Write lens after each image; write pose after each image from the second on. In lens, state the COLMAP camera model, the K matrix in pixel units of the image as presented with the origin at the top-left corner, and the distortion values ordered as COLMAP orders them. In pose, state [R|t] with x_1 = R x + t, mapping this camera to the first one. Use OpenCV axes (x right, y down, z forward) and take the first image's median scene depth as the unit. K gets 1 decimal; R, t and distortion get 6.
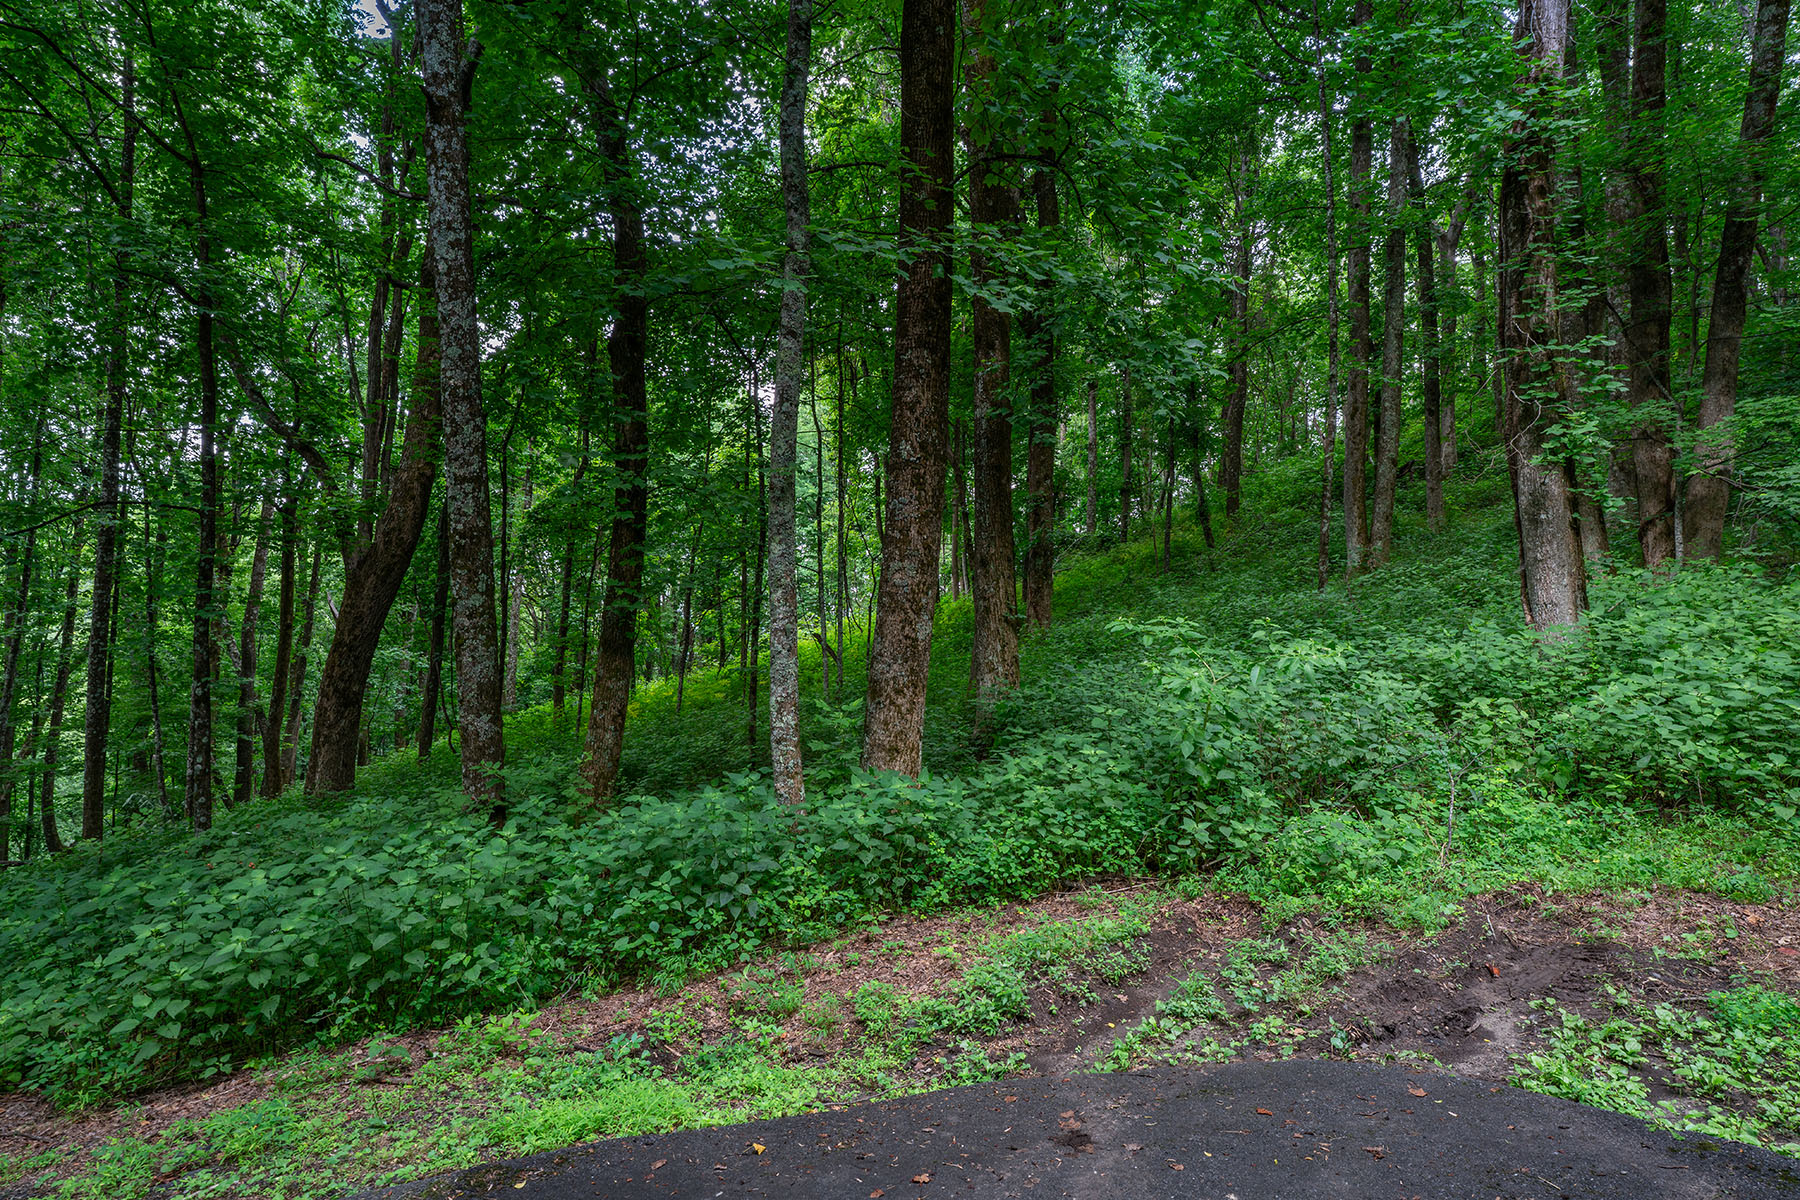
lens RADIAL K [[1254.9, 0, 891.8], [0, 1254.9, 624.7], [0, 0, 1]] dist [0.070628, -0.071955]
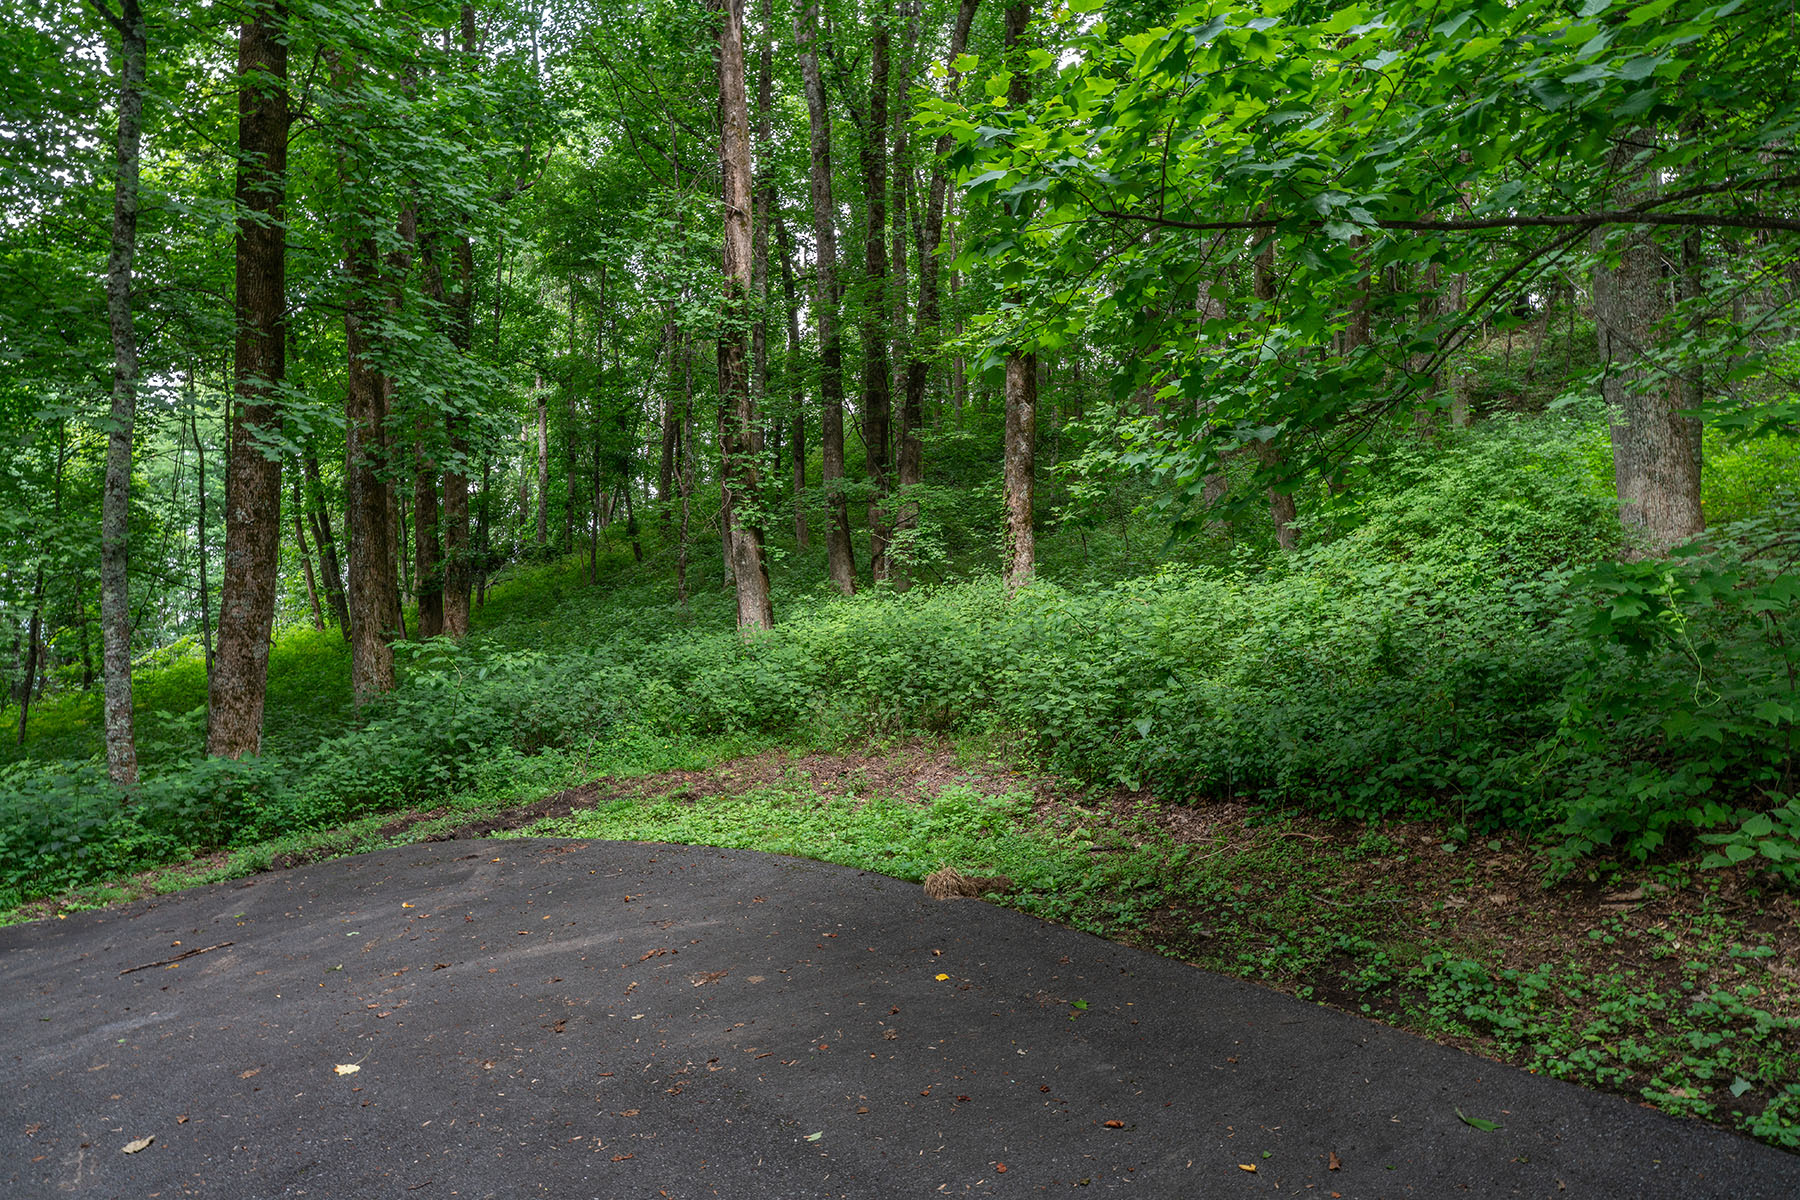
lens RADIAL K [[1109.8, 0, 971.3], [0, 1109.8, 601.4], [0, 0, 1]] dist [0.023844, -0.000421]
pose [[0.861636, -0.013606, 0.507344, 0.095814], [0.025877, 0.999518, -0.017142, -0.010889], [-0.506866, 0.027898, 0.861573, -0.524384]]
